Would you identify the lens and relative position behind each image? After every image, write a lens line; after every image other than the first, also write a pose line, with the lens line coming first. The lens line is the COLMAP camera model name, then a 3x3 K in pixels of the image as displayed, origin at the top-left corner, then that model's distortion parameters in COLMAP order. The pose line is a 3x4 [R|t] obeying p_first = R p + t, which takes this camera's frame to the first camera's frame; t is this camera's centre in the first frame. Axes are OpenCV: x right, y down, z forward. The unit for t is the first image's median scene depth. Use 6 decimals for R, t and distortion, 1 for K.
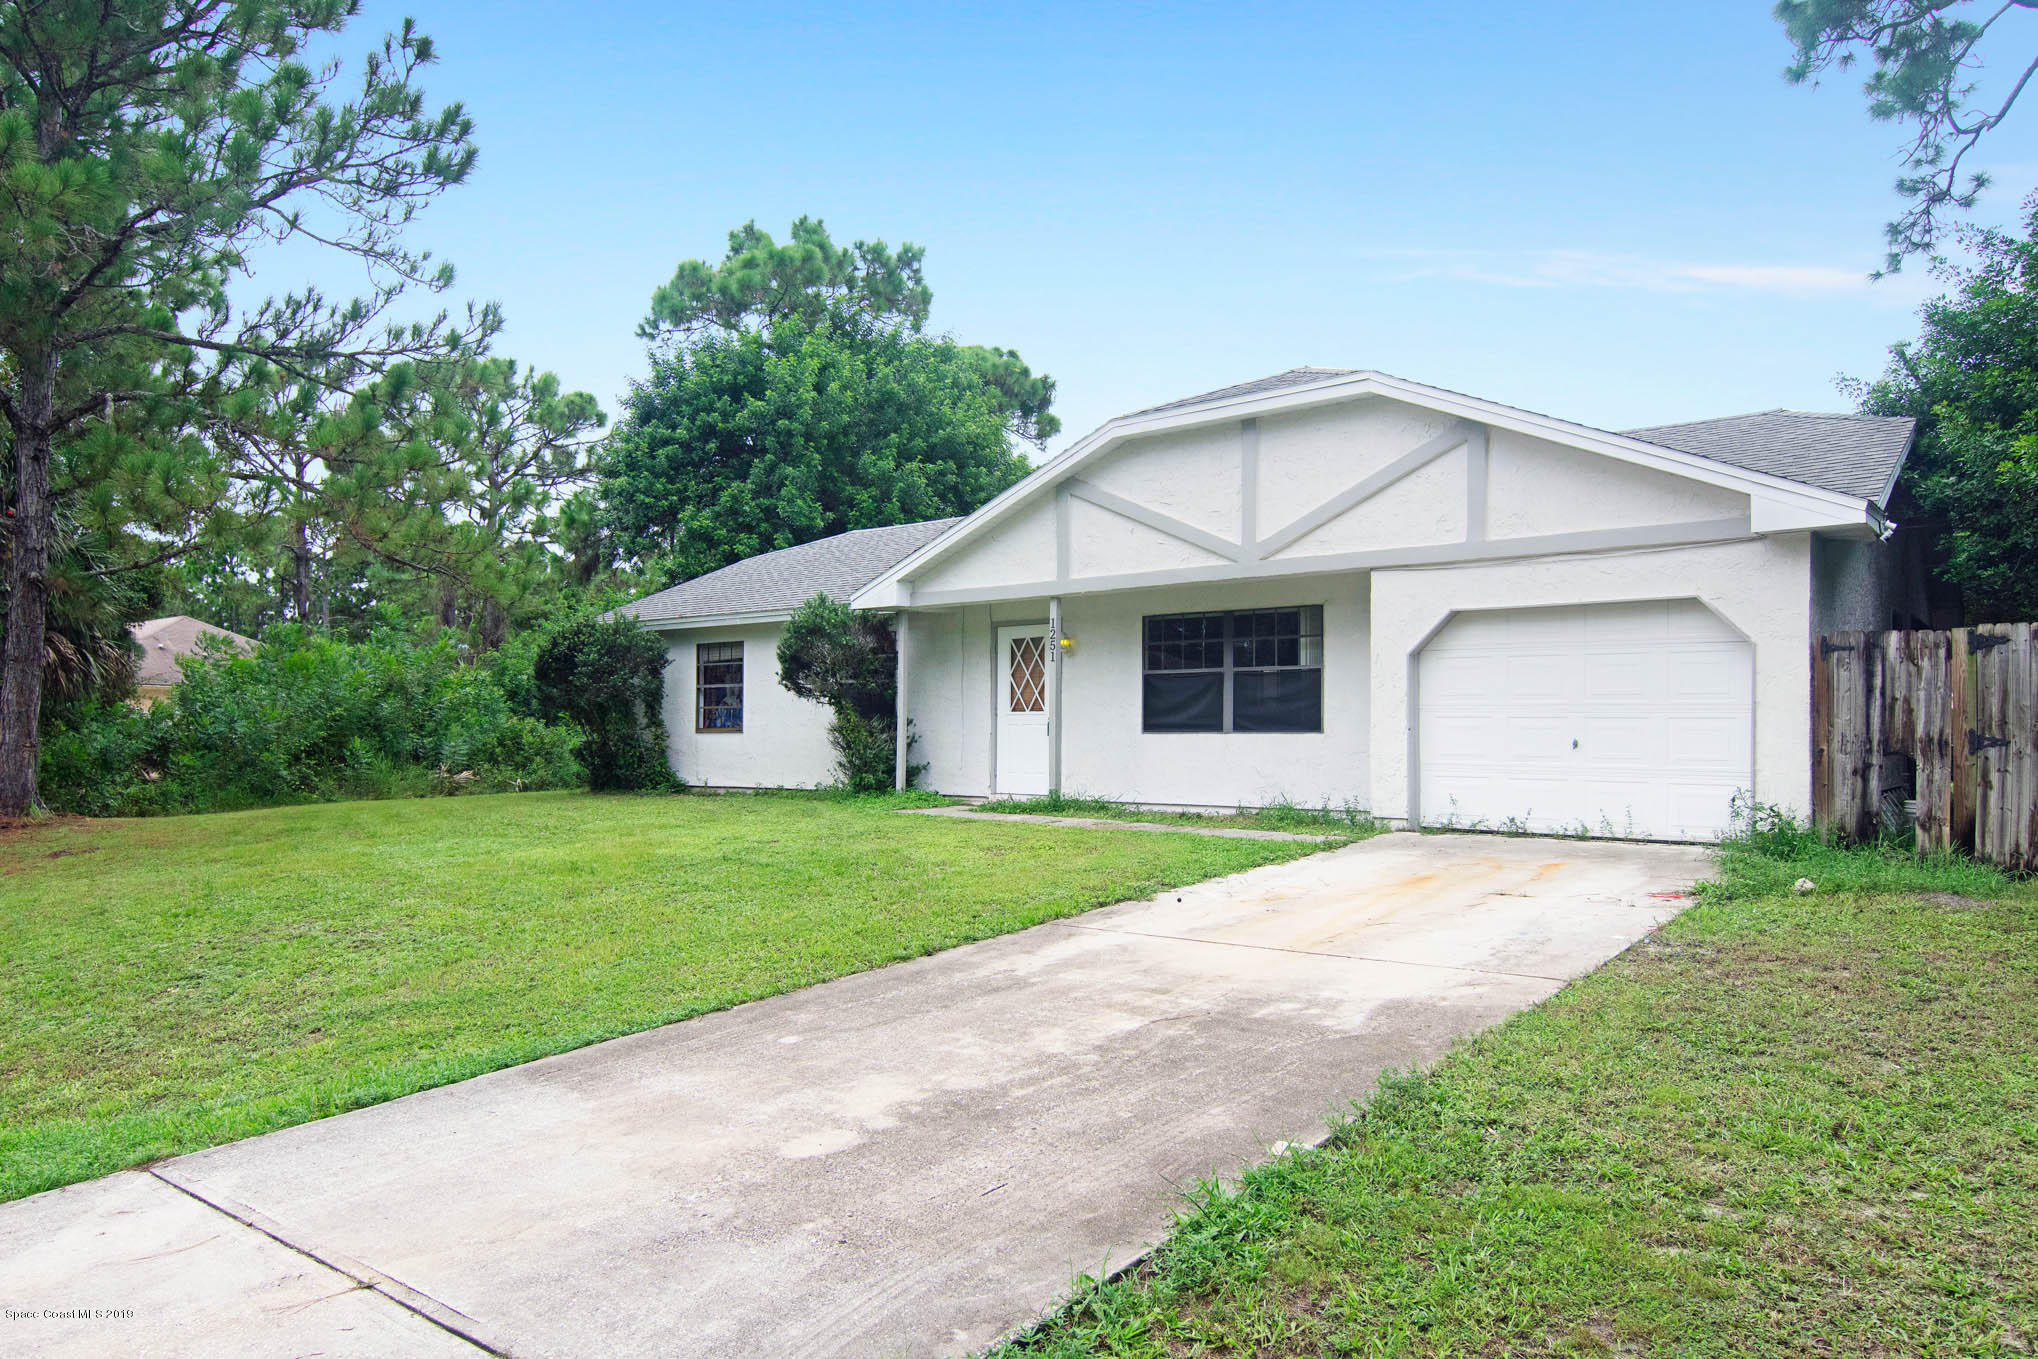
lens RADIAL K [[1368.6, 0, 1027.4], [0, 1368.6, 685.6], [0, 0, 1]] dist [0.000771, -0.002889]
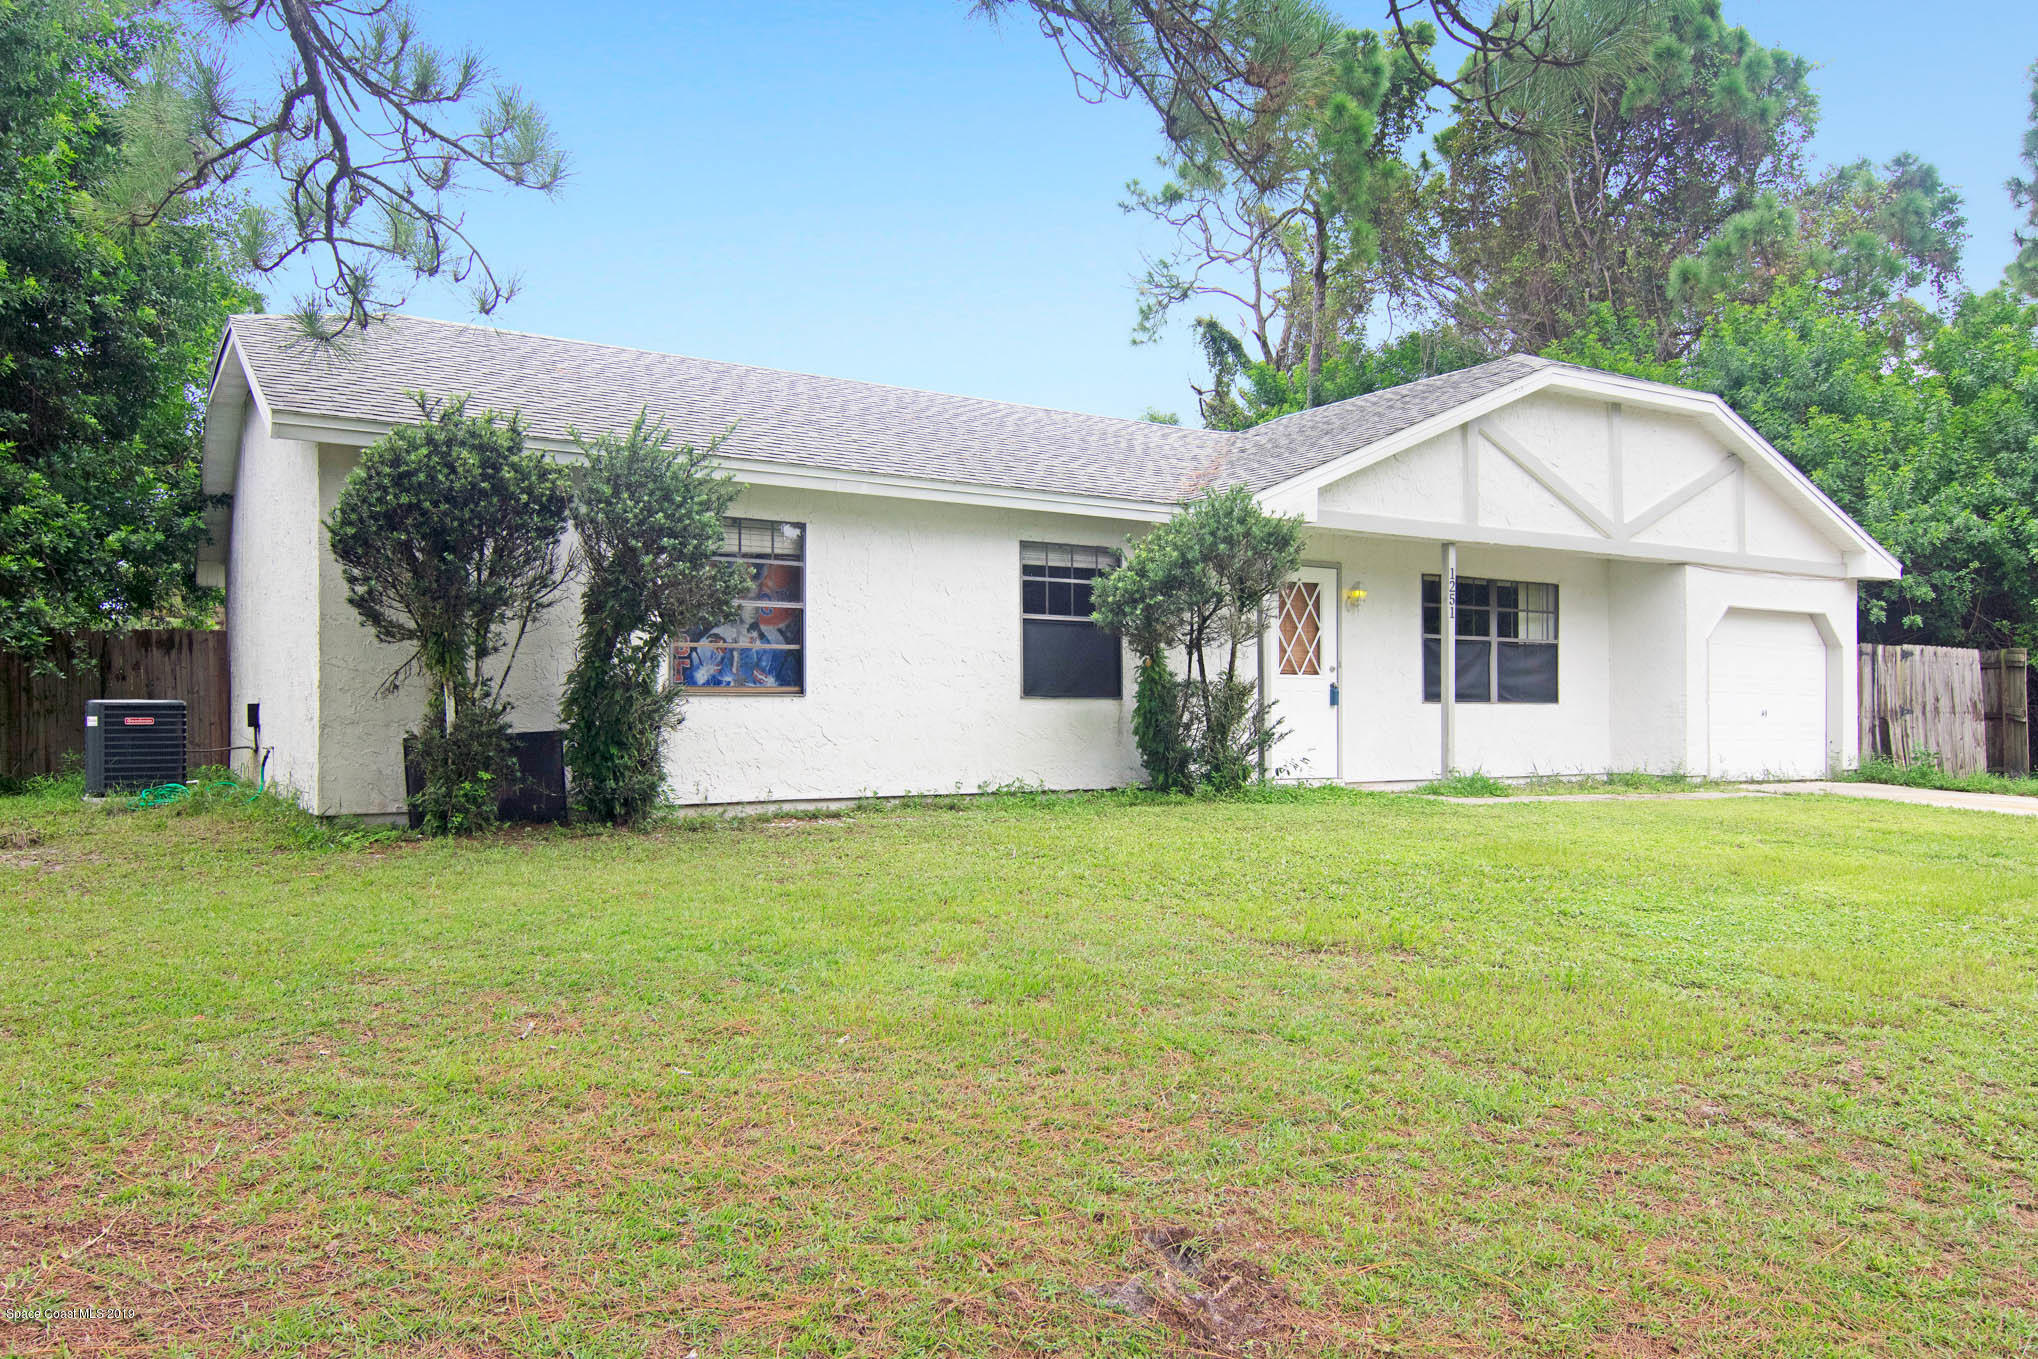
lens RADIAL K [[1387.2, 0, 1016.3], [0, 1387.2, 681.4], [0, 0, 1]] dist [-0.001821, -0.000527]
pose [[0.338047, 0.020542, 0.940905, -0.887560], [-0.036023, 0.999312, -0.008875, 0.039261], [-0.940440, -0.030894, 0.338554, 0.960144]]
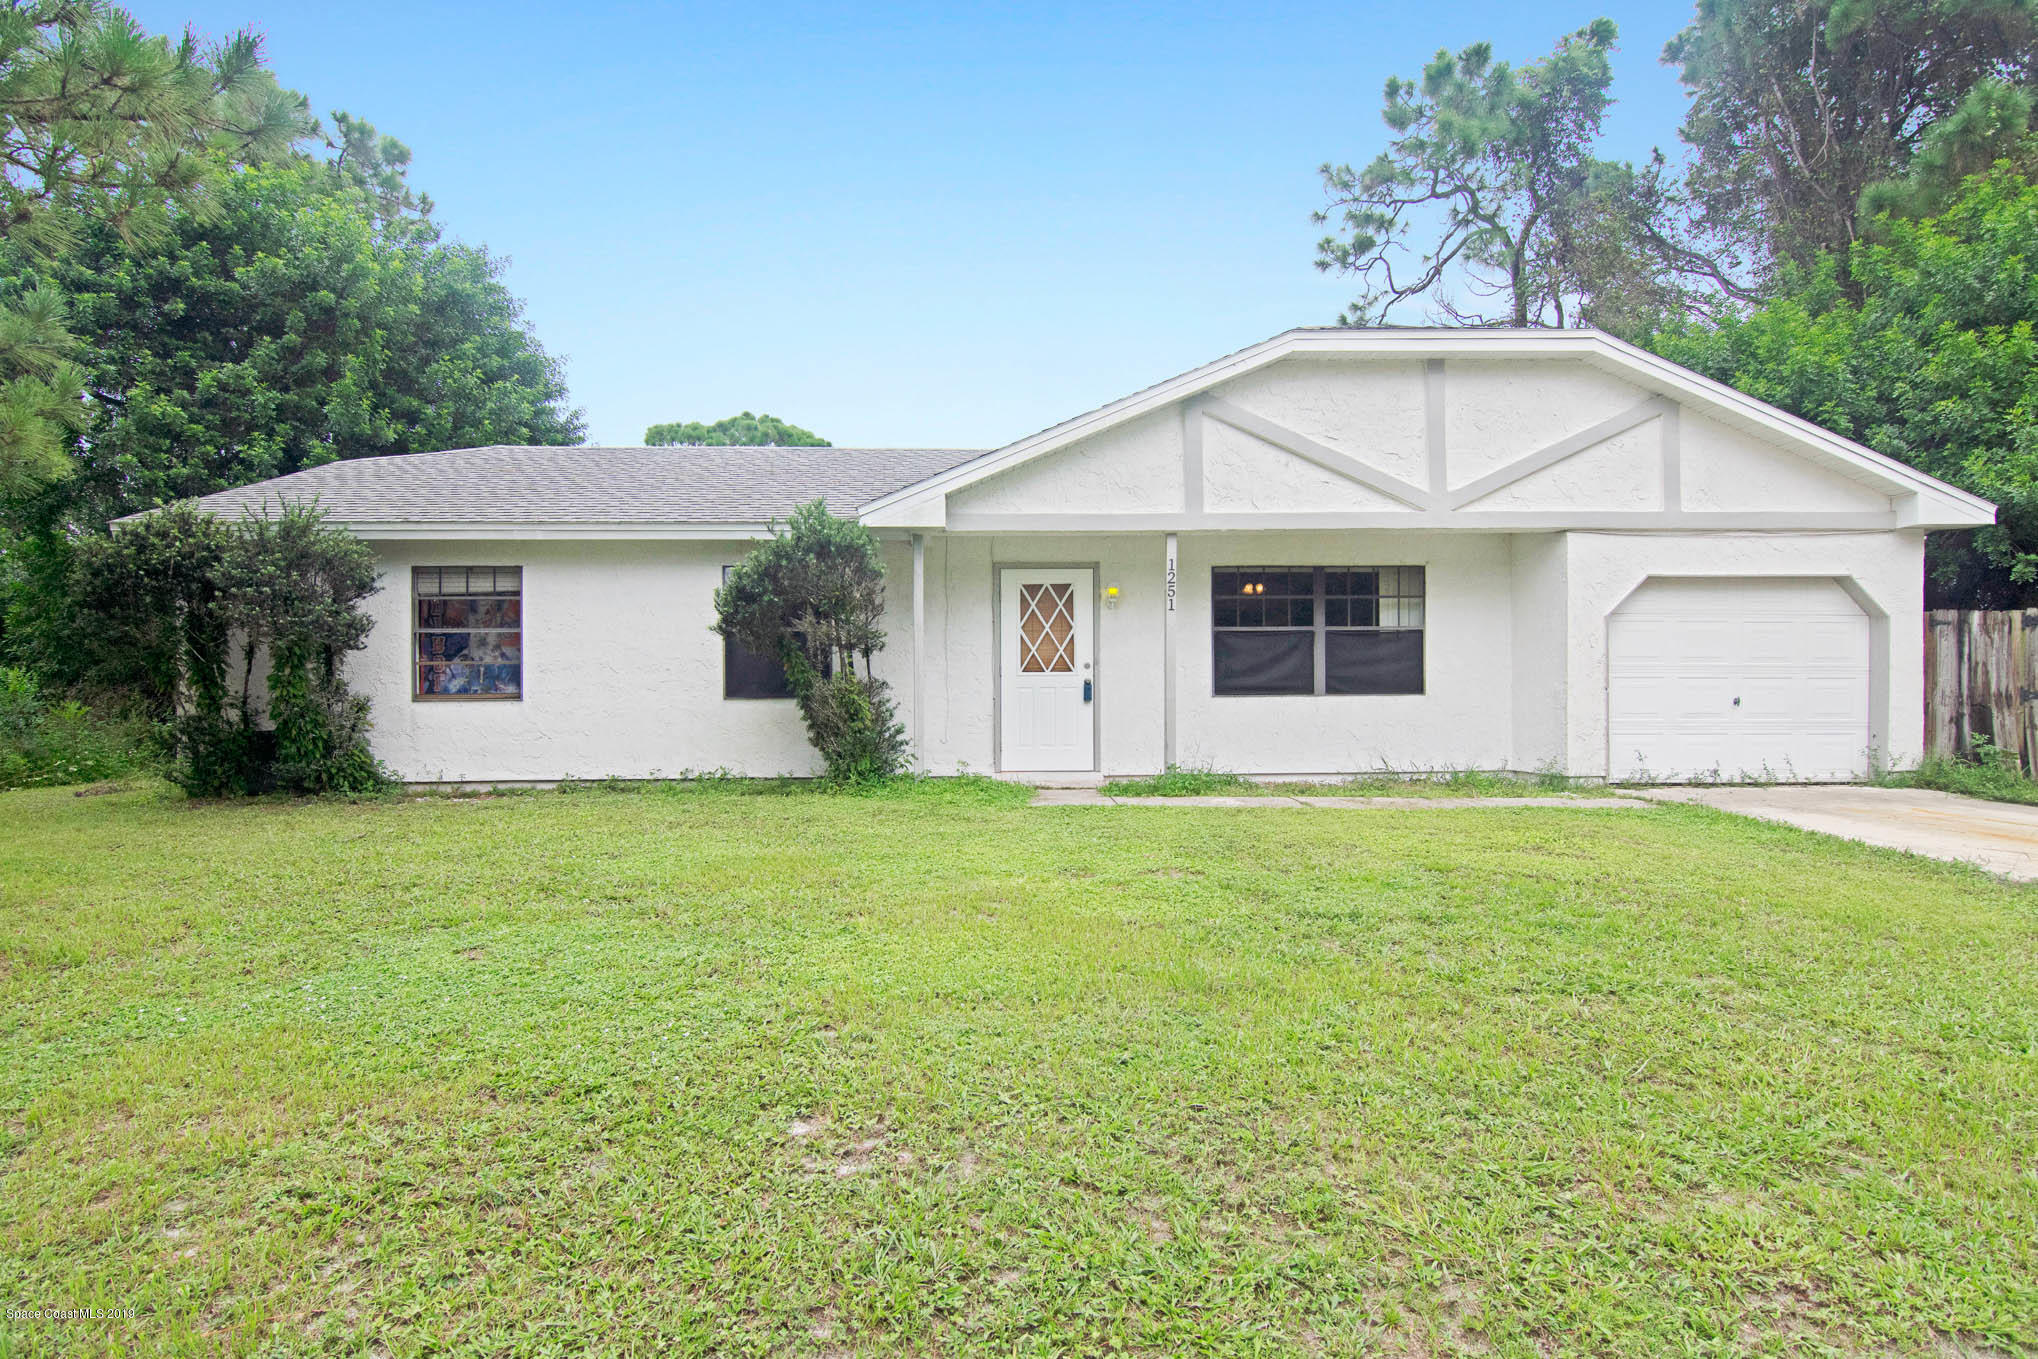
lens RADIAL K [[1007.5, 0, 1004.3], [0, 1007.5, 681.3], [0, 0, 1]] dist [-0.009067, -0.003384]
pose [[0.755579, 0.009747, 0.654985, -0.459187], [-0.014672, 0.999890, 0.002045, 0.026040], [-0.654893, -0.011155, 0.755639, 0.602773]]
